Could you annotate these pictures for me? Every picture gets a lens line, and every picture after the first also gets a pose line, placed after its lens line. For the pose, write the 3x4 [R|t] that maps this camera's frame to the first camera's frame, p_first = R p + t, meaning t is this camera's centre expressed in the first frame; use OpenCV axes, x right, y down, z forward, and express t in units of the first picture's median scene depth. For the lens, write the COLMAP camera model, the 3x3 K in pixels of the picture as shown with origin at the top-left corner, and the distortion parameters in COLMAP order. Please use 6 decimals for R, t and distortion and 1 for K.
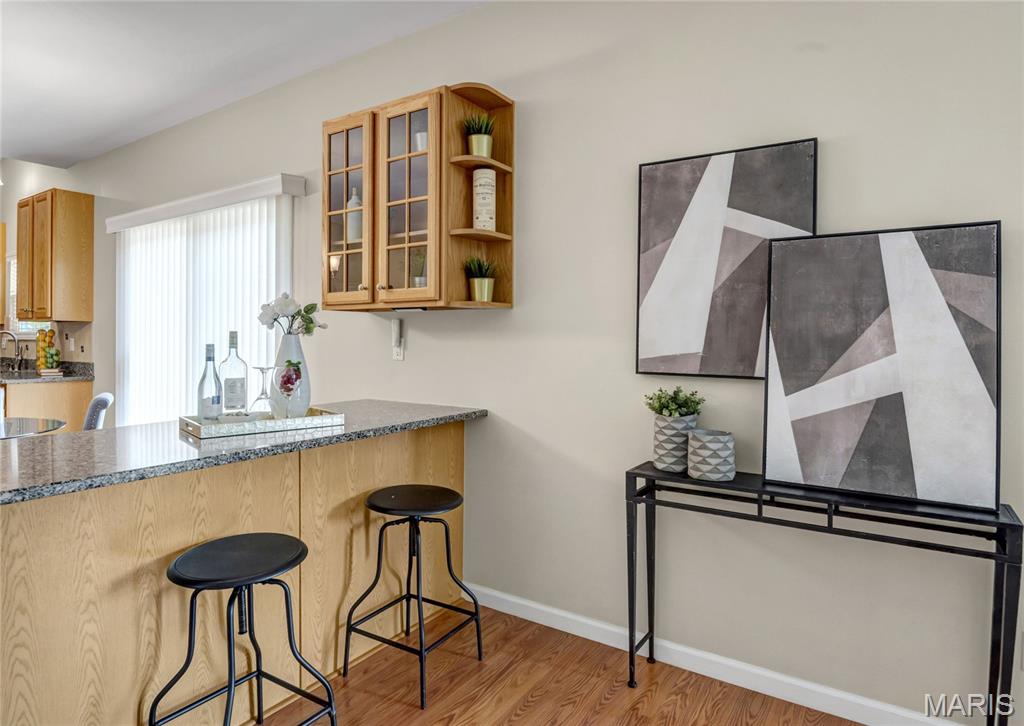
lens RADIAL K [[591.4, 0, 511.4], [0, 591.4, 338.9], [0, 0, 1]] dist [-0.000092, -0.000030]
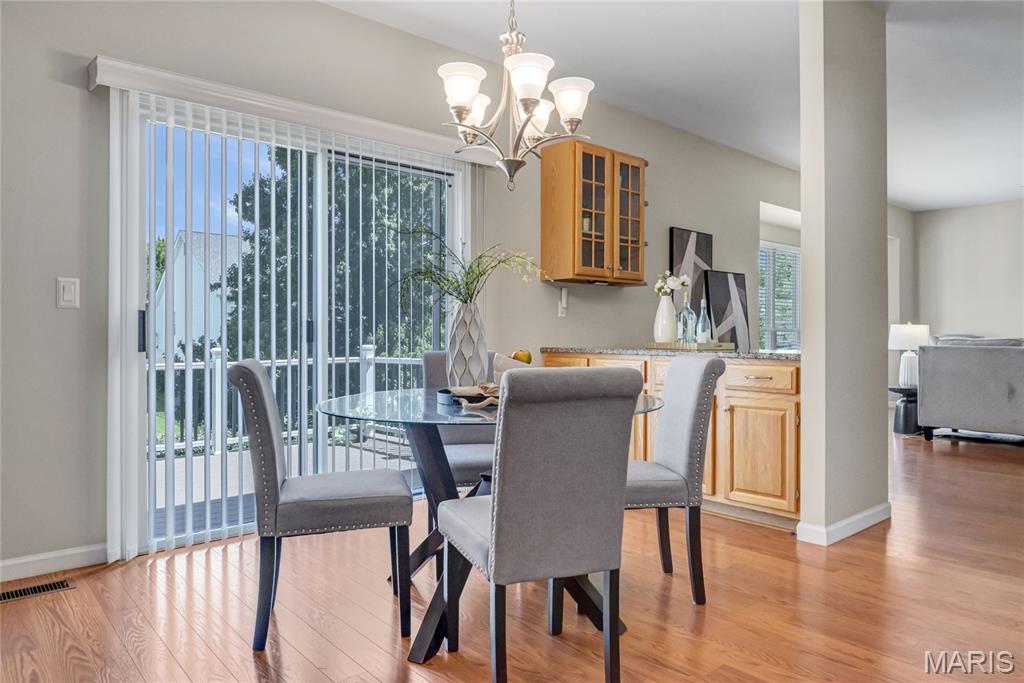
lens RADIAL K [[657.0, 0, 512.0], [0, 657.0, 341.5], [0, 0, 1]] dist [-0.001485, -0.000607]
pose [[0.270005, -0.008466, 0.962822, -2.614063], [0.003711, 0.999963, 0.007752, 0.123260], [-0.962852, 0.001480, 0.270026, 1.056161]]
